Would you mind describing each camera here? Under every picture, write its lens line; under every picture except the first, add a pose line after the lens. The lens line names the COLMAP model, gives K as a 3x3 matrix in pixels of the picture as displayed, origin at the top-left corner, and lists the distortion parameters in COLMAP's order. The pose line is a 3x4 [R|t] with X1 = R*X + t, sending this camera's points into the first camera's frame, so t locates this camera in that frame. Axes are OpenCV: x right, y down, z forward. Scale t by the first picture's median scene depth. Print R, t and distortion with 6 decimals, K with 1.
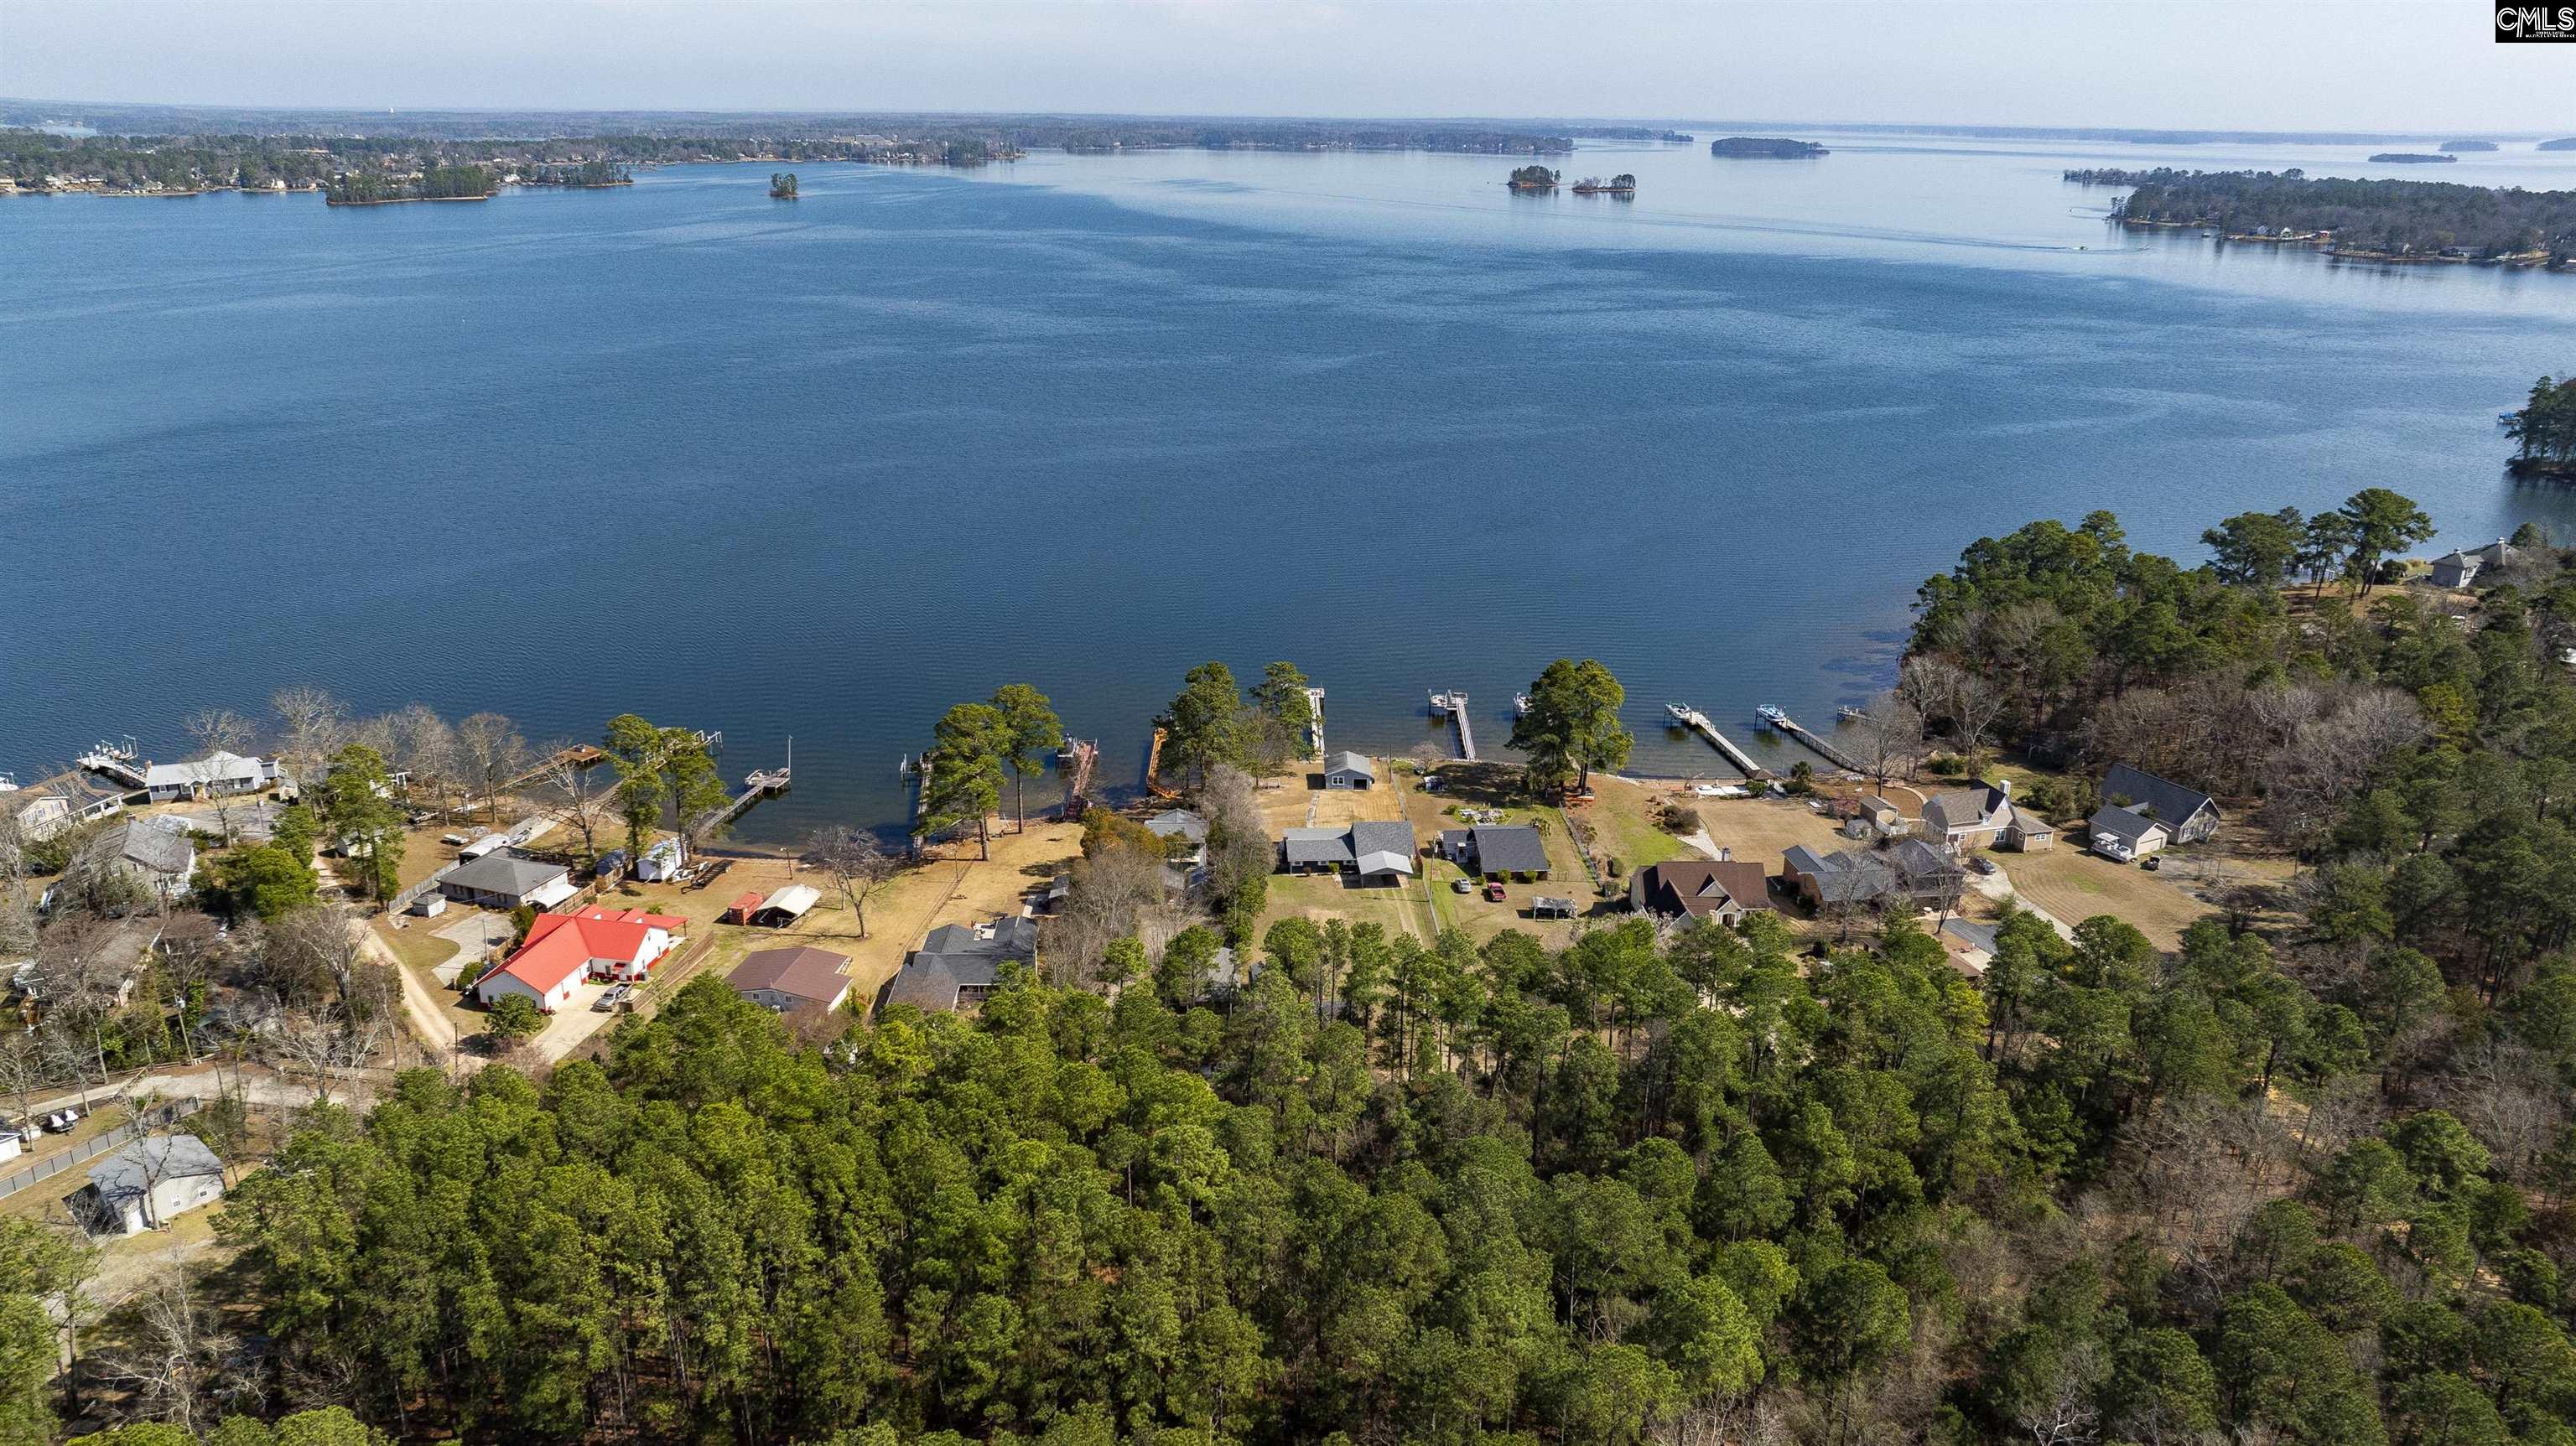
lens RADIAL K [[1811.9, 0, 1288.0], [0, 1811.9, 723.0], [0, 0, 1]] dist [-0.071000, 0.089554]
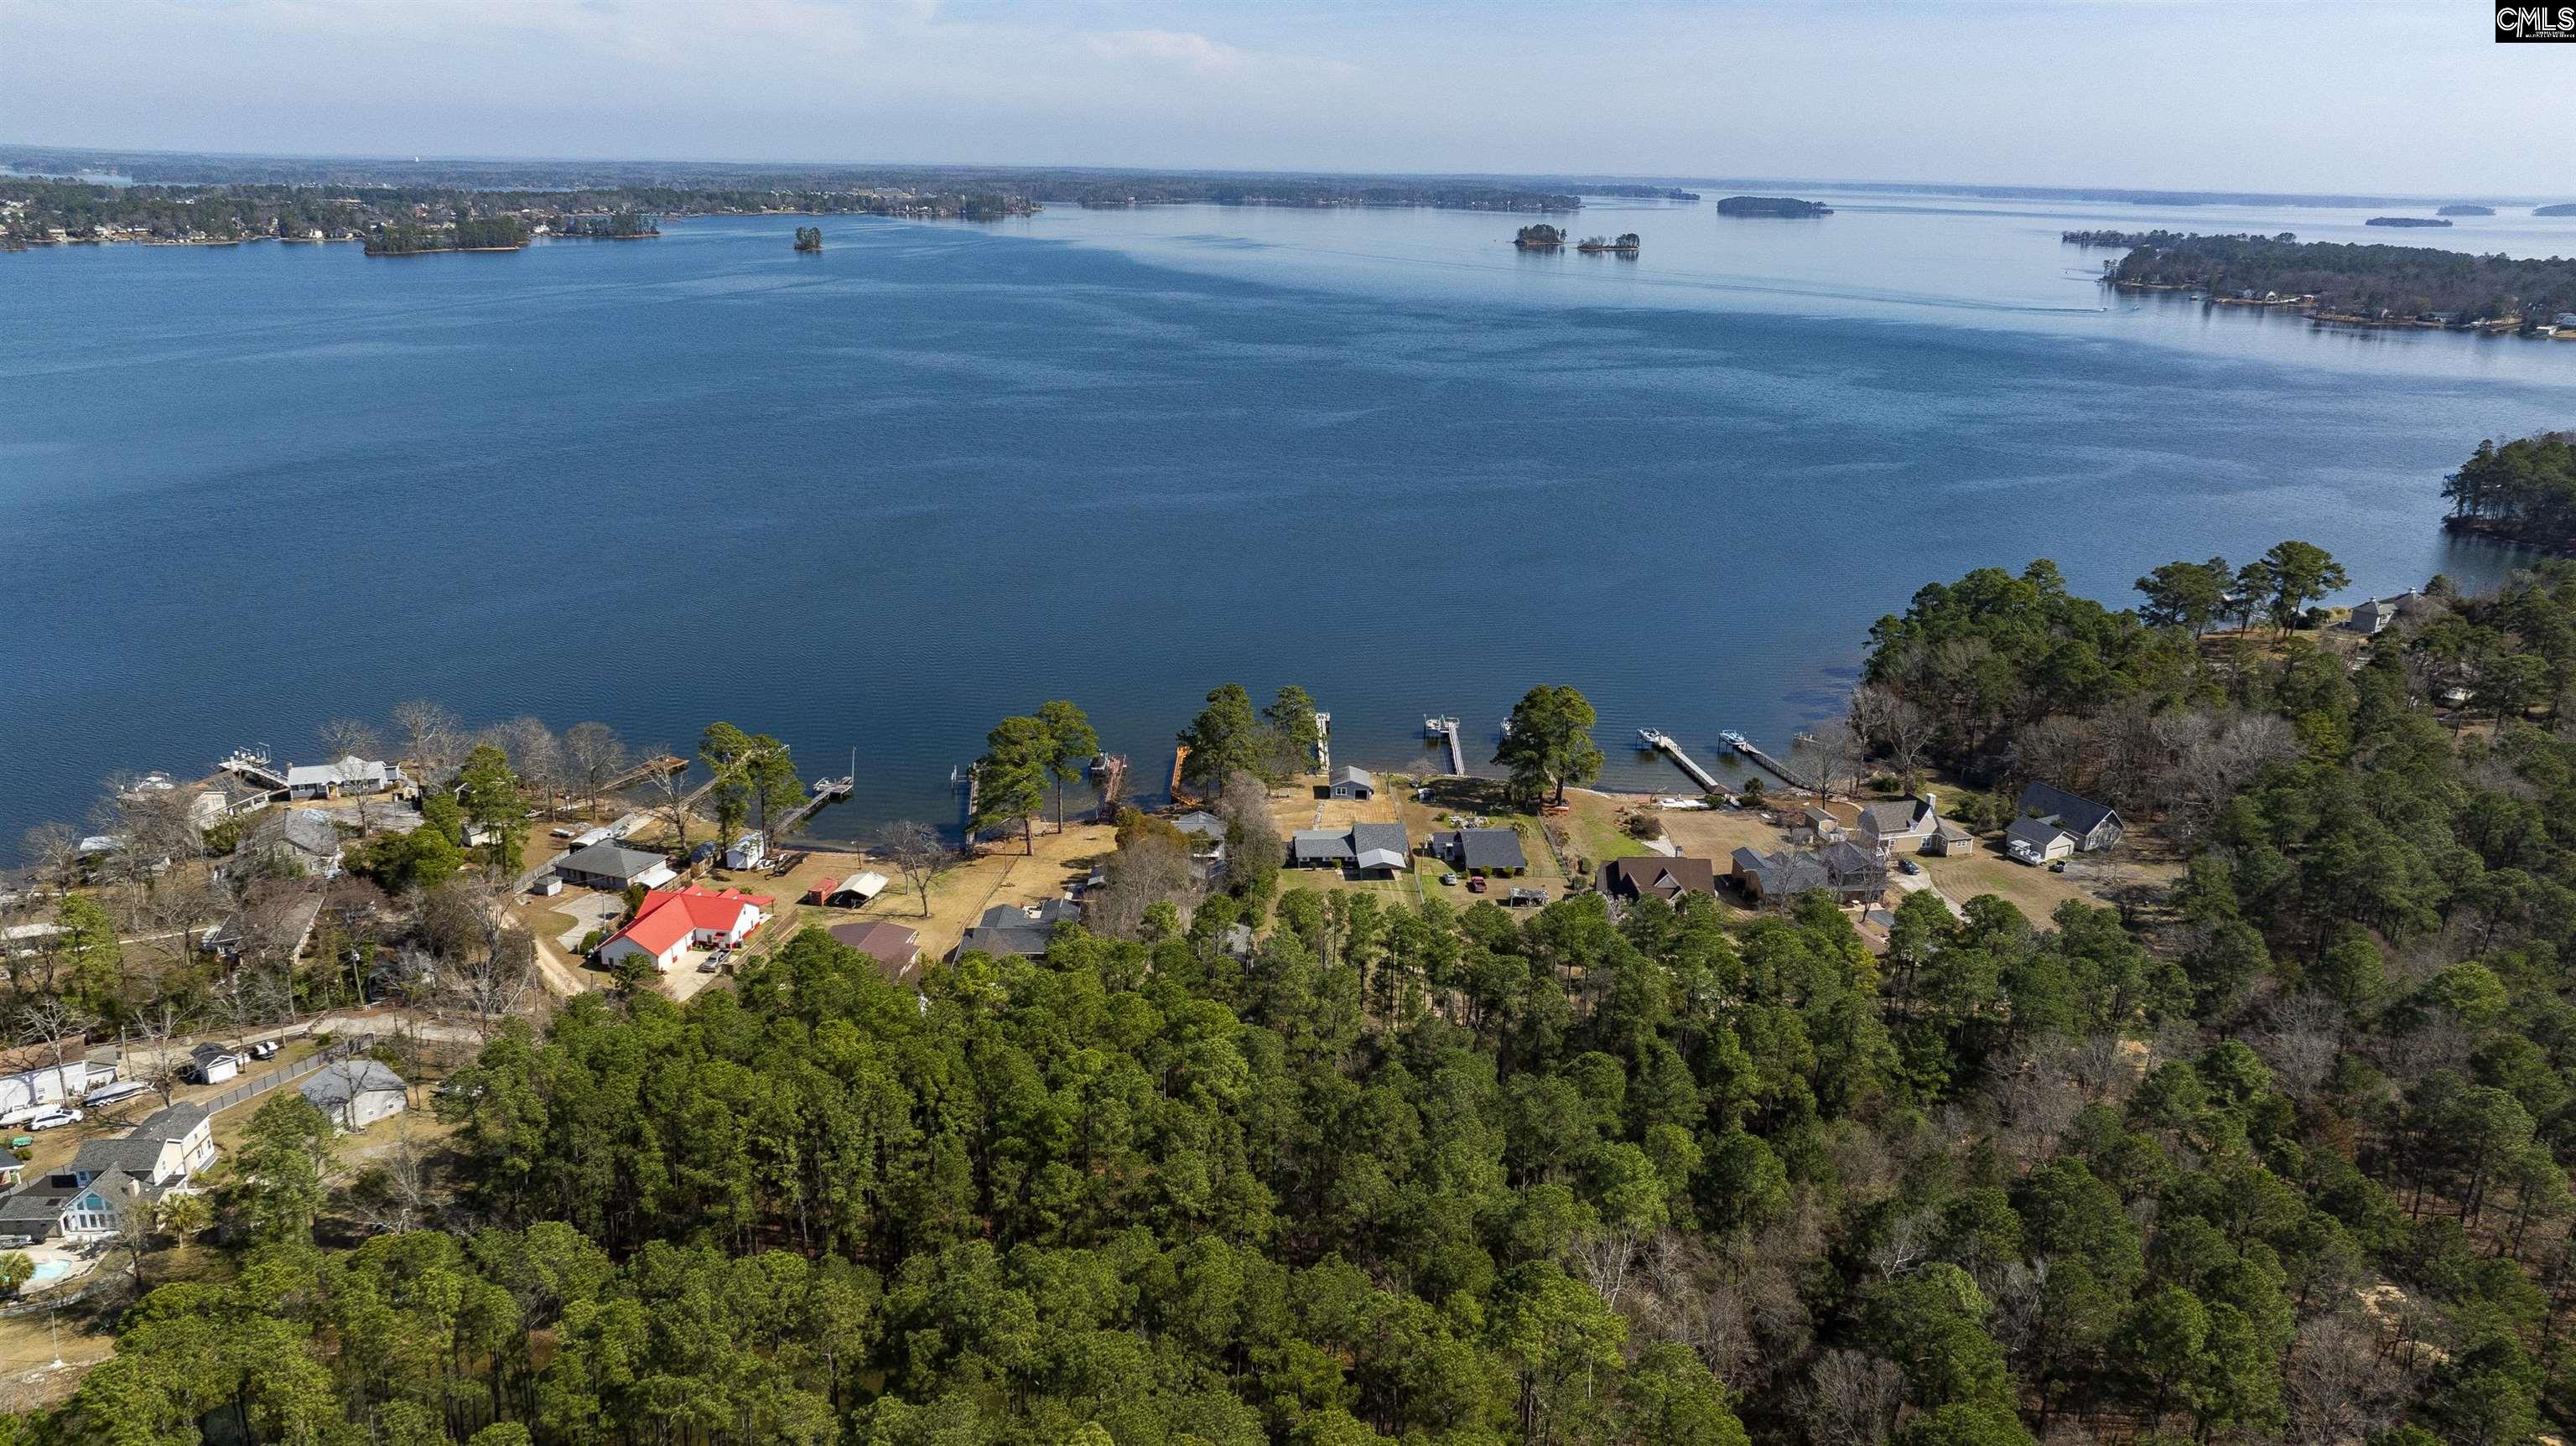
lens RADIAL K [[1811.9, 0, 1288.0], [0, 1811.9, 723.0], [0, 0, 1]] dist [-0.071000, 0.089554]
pose [[0.999956, 0.008515, -0.003911, -0.001449], [-0.008620, 0.999584, -0.027523, 0.021016], [0.003675, 0.027556, 0.999614, -0.127042]]
